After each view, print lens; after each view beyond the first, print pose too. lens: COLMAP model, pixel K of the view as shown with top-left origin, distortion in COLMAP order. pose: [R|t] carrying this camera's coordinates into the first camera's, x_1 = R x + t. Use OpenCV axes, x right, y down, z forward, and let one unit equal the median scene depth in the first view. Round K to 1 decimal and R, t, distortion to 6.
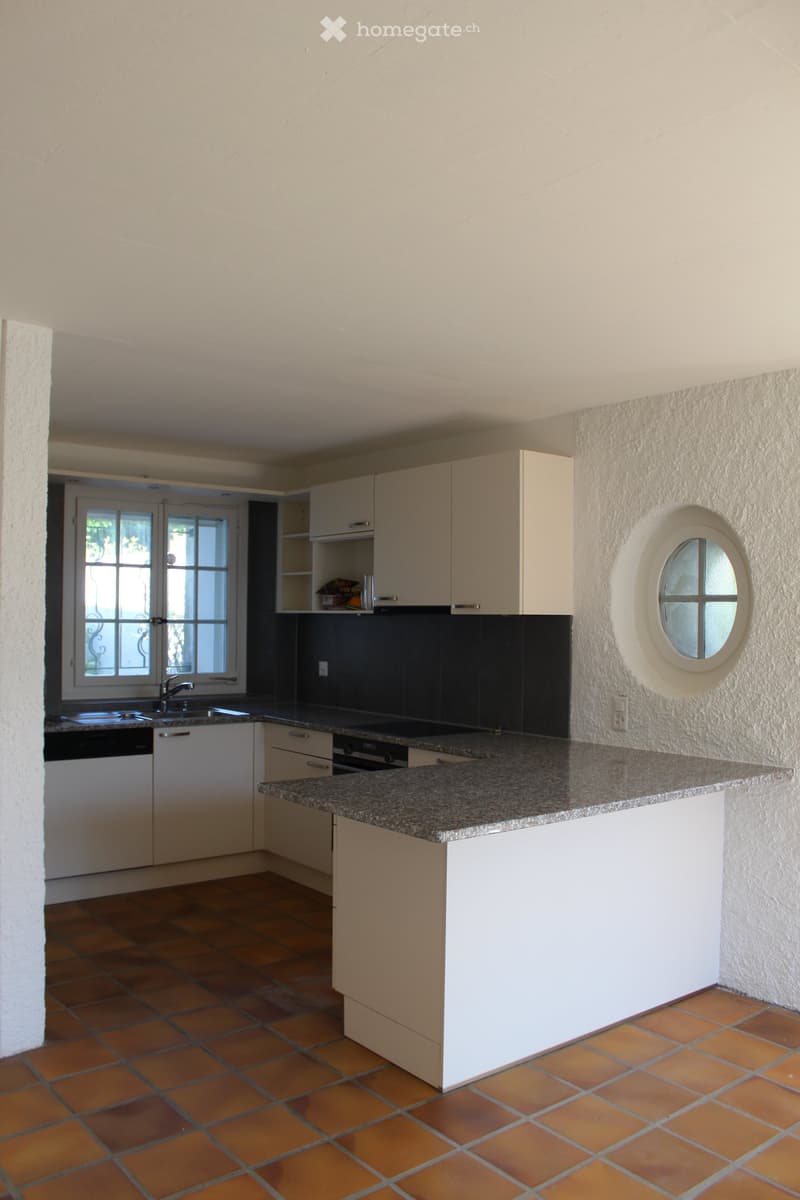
lens RADIAL K [[990.5, 0, 394.2], [0, 990.5, 606.6], [0, 0, 1]] dist [-0.196634, 0.216117]
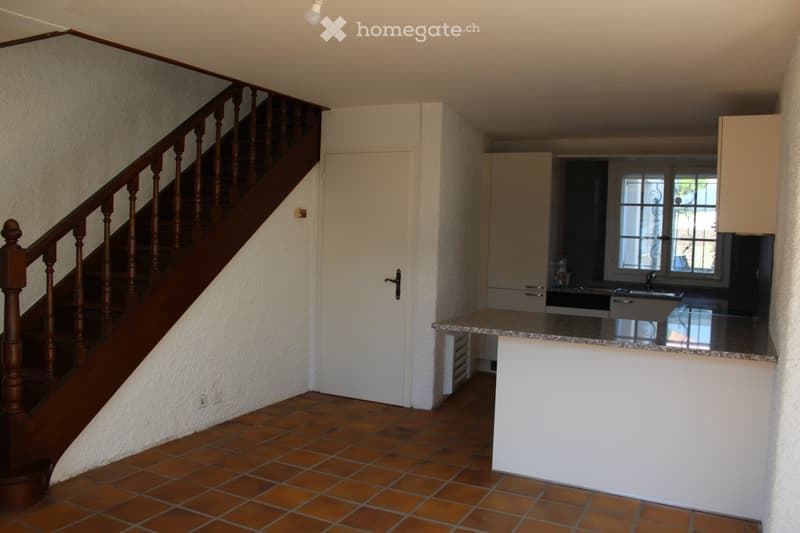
lens RADIAL K [[660.3, 0, 403.7], [0, 660.3, 267.6], [0, 0, 1]] dist [-0.196634, 0.216117]
pose [[0.420026, 0.055721, -0.905800, 0.651939], [-0.014622, 0.998399, 0.054637, 0.013338], [0.907394, -0.009704, 0.420169, 0.160554]]
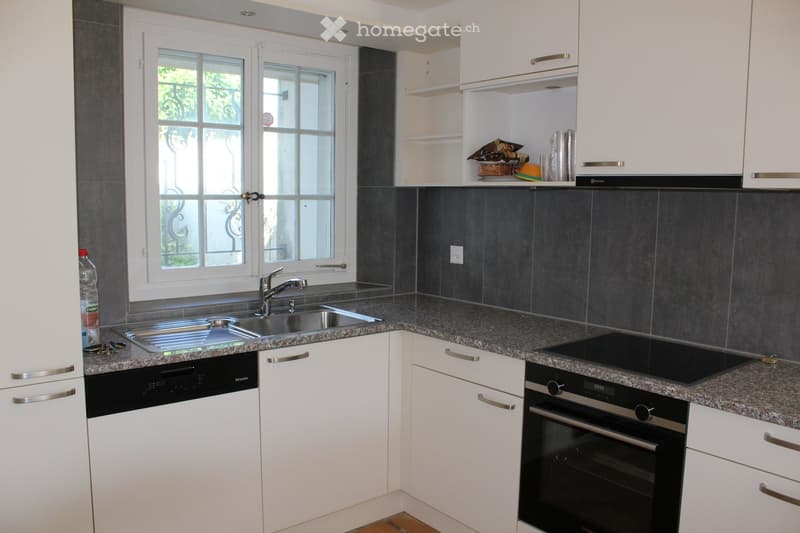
lens RADIAL K [[660.3, 0, 403.7], [0, 660.3, 267.6], [0, 0, 1]] dist [-0.196634, 0.216117]
pose [[0.999629, -0.000380, 0.027231, -0.153619], [-0.002890, 0.992773, 0.119970, 0.009295], [-0.027080, -0.120005, 0.992404, 0.536493]]
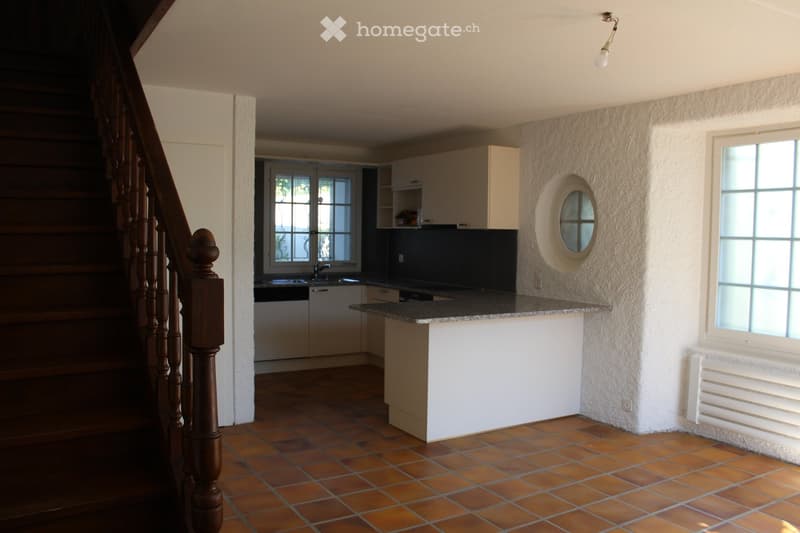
lens RADIAL K [[660.3, 0, 403.7], [0, 660.3, 267.6], [0, 0, 1]] dist [-0.196634, 0.216117]
pose [[0.992365, 0.010345, -0.122899, 0.101997], [-0.002734, 0.998076, 0.061936, 0.003491], [0.123304, -0.061127, 0.990485, -0.276614]]
